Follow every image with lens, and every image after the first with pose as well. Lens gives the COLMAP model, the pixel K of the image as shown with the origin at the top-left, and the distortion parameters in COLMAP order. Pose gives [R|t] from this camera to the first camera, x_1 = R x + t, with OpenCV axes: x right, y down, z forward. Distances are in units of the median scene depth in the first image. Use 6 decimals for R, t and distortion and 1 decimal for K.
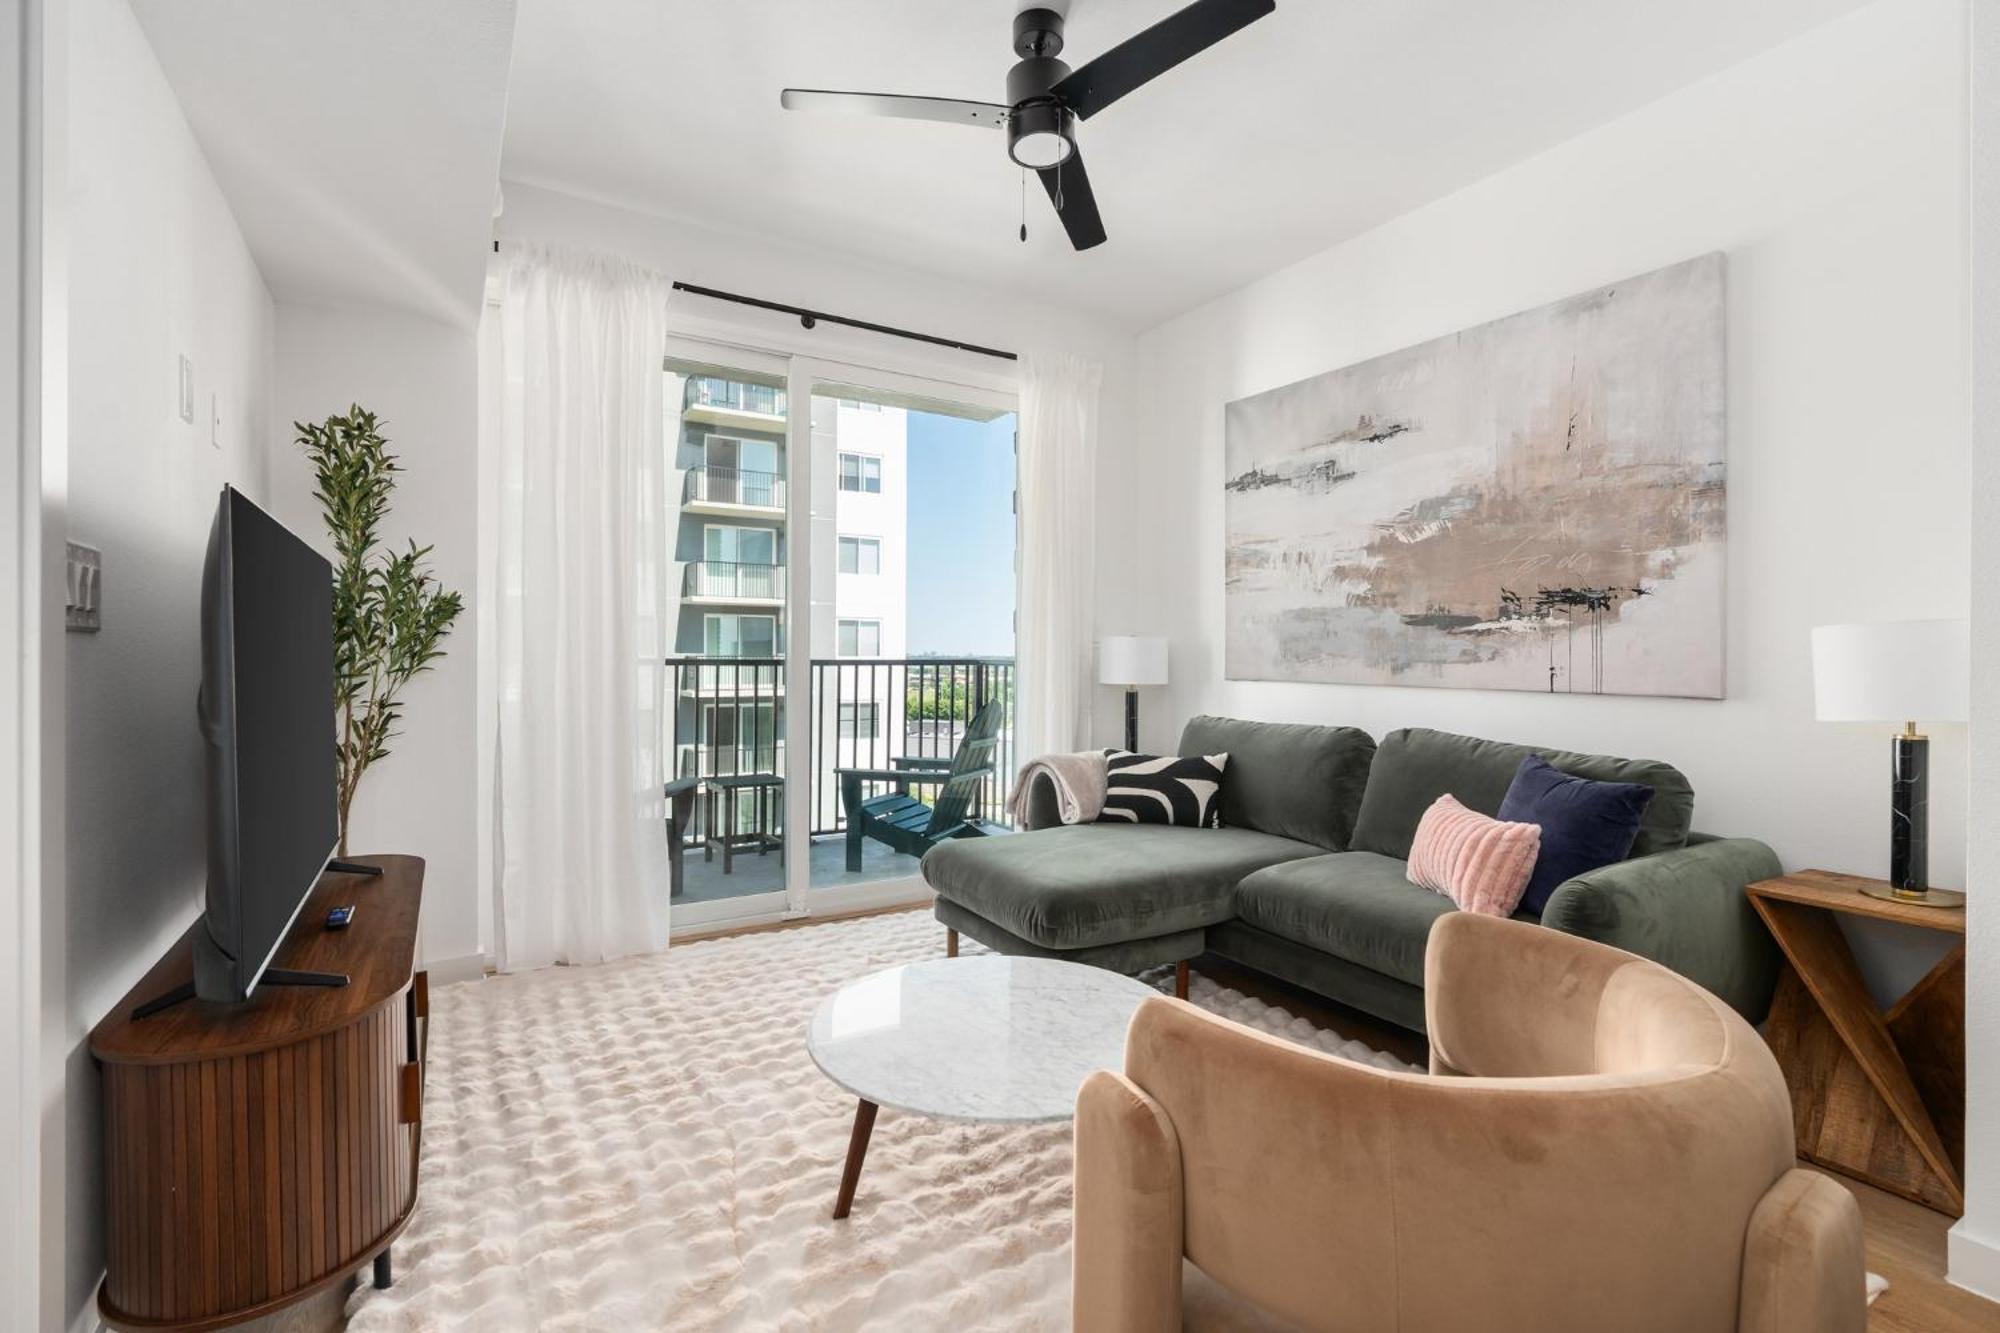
lens RADIAL K [[898.5, 0, 1000.6], [0, 898.5, 661.4], [0, 0, 1]] dist [-0.004910, 0.001473]
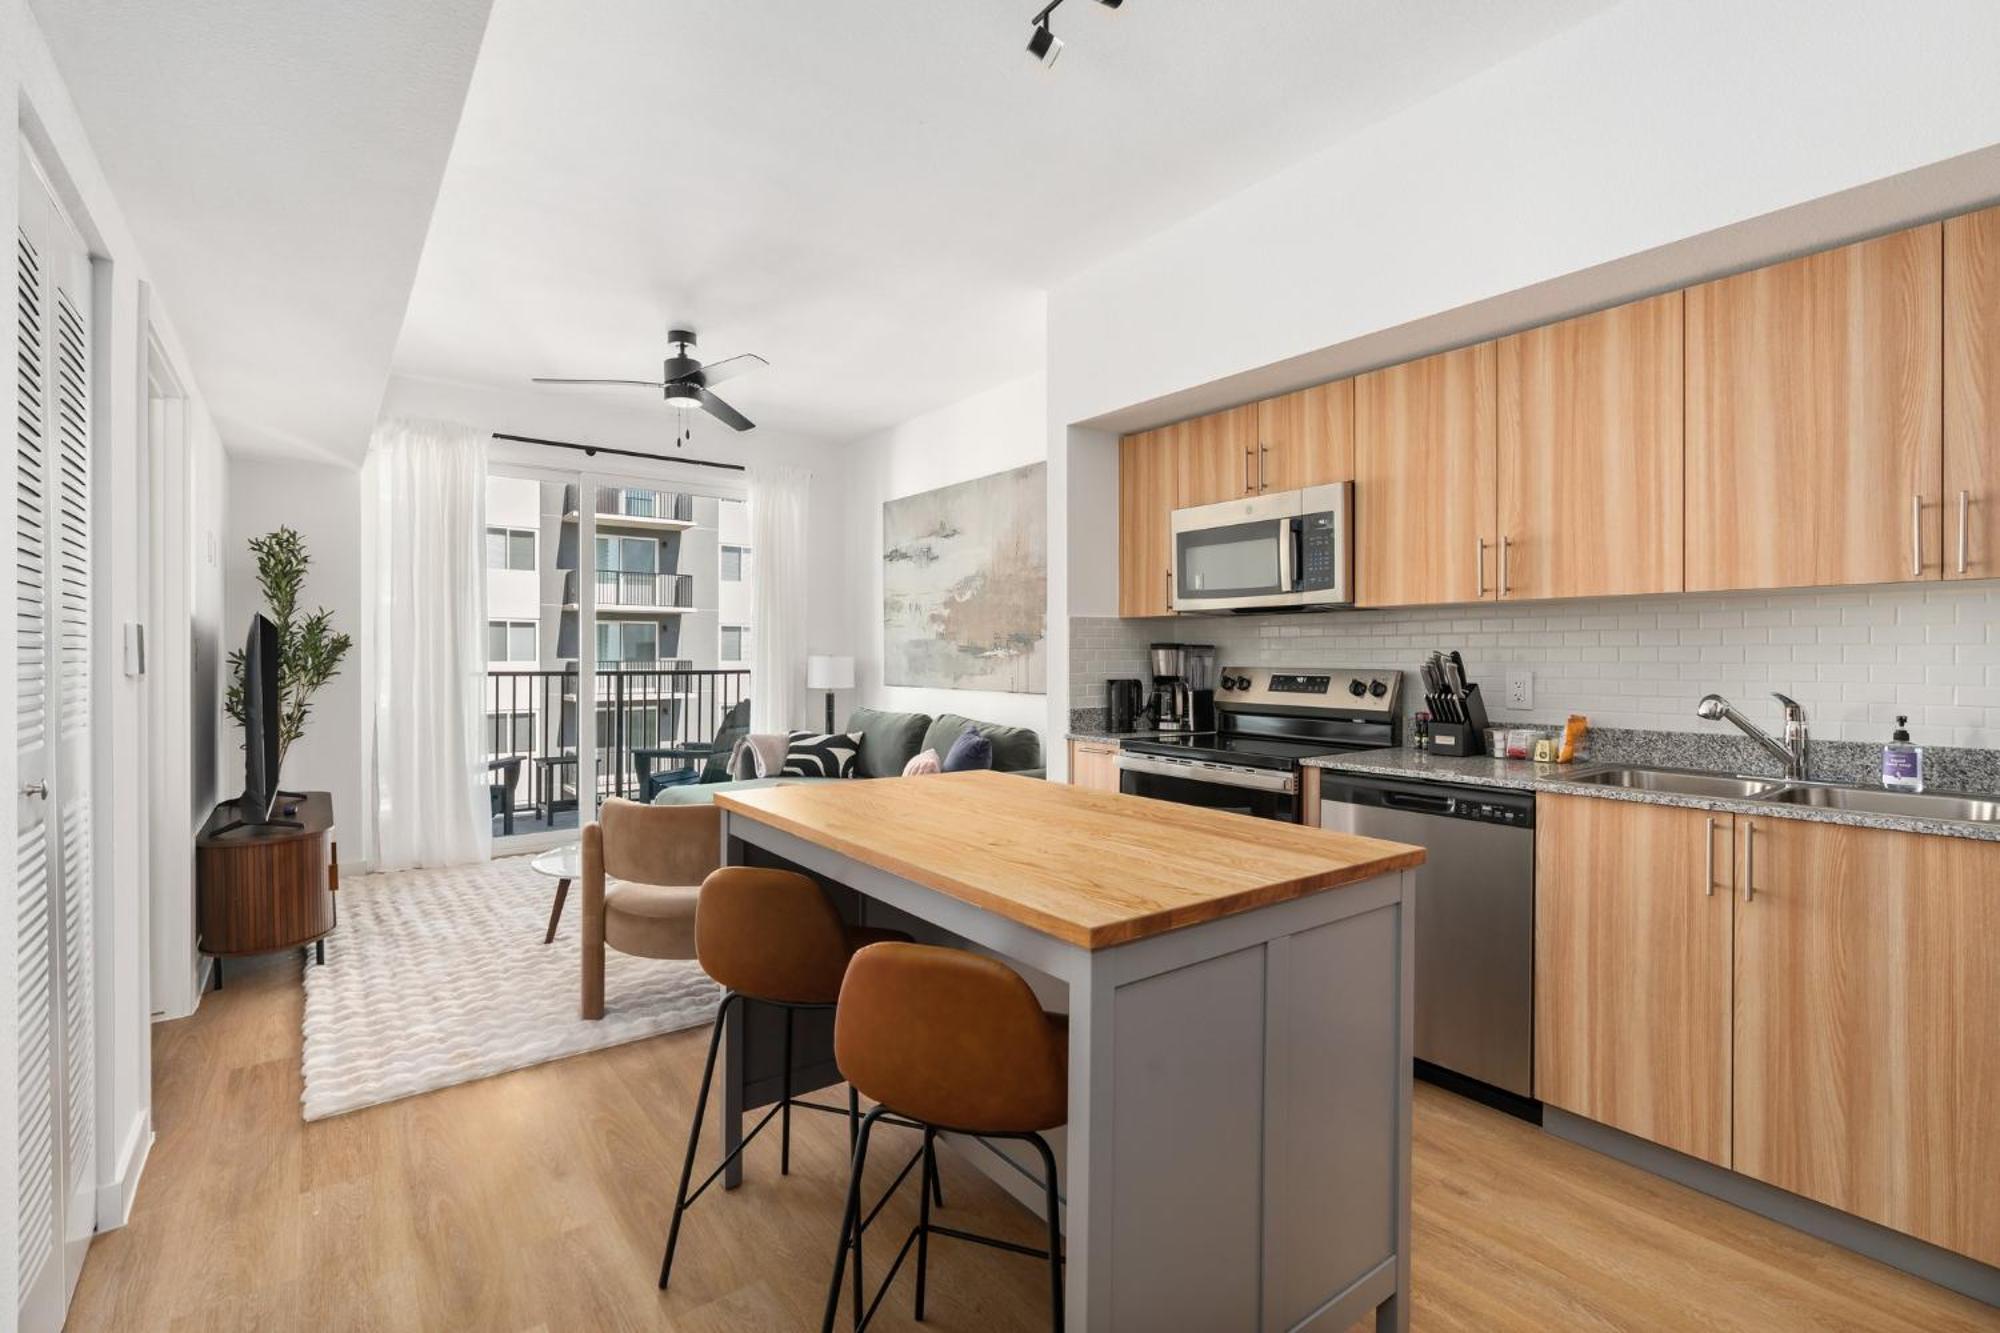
lens RADIAL K [[898.5, 0, 998.6], [0, 898.5, 661.0], [0, 0, 1]] dist [-0.004910, 0.001473]
pose [[0.995319, -0.003586, 0.096574, 0.411260], [0.003657, 0.999993, -0.000551, -0.025265], [-0.096571, 0.000902, 0.995326, -0.732243]]
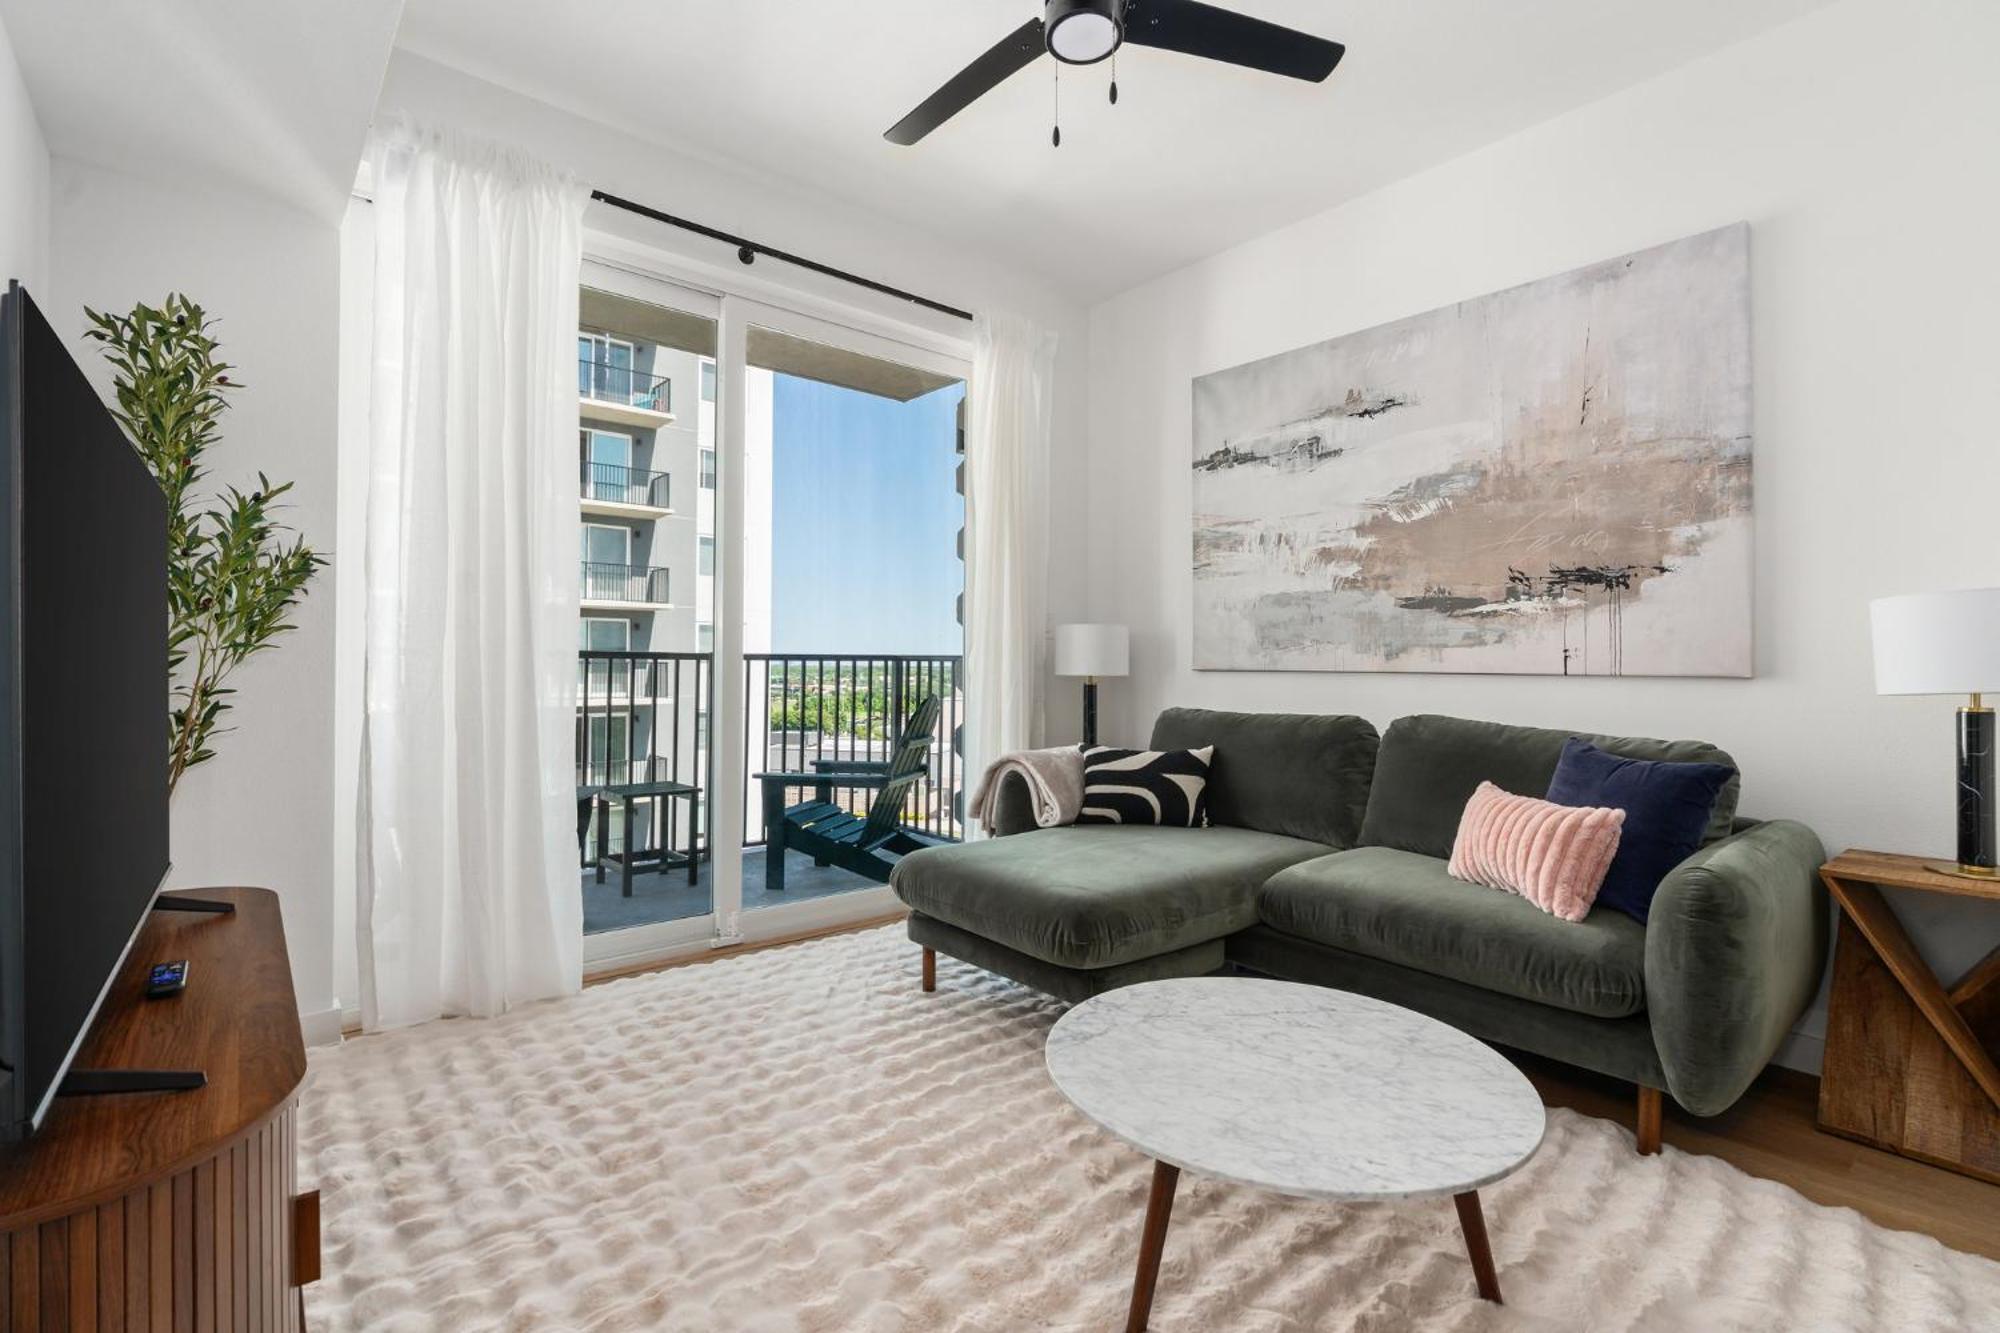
lens RADIAL K [[898.5, 0, 996.9], [0, 898.5, 660.8], [0, 0, 1]] dist [-0.004910, 0.001473]
pose [[0.988314, 0.001857, 0.152423, -0.134944], [-0.000116, 0.999935, -0.011429, 0.029811], [-0.152434, 0.011278, 0.988249, 0.136689]]
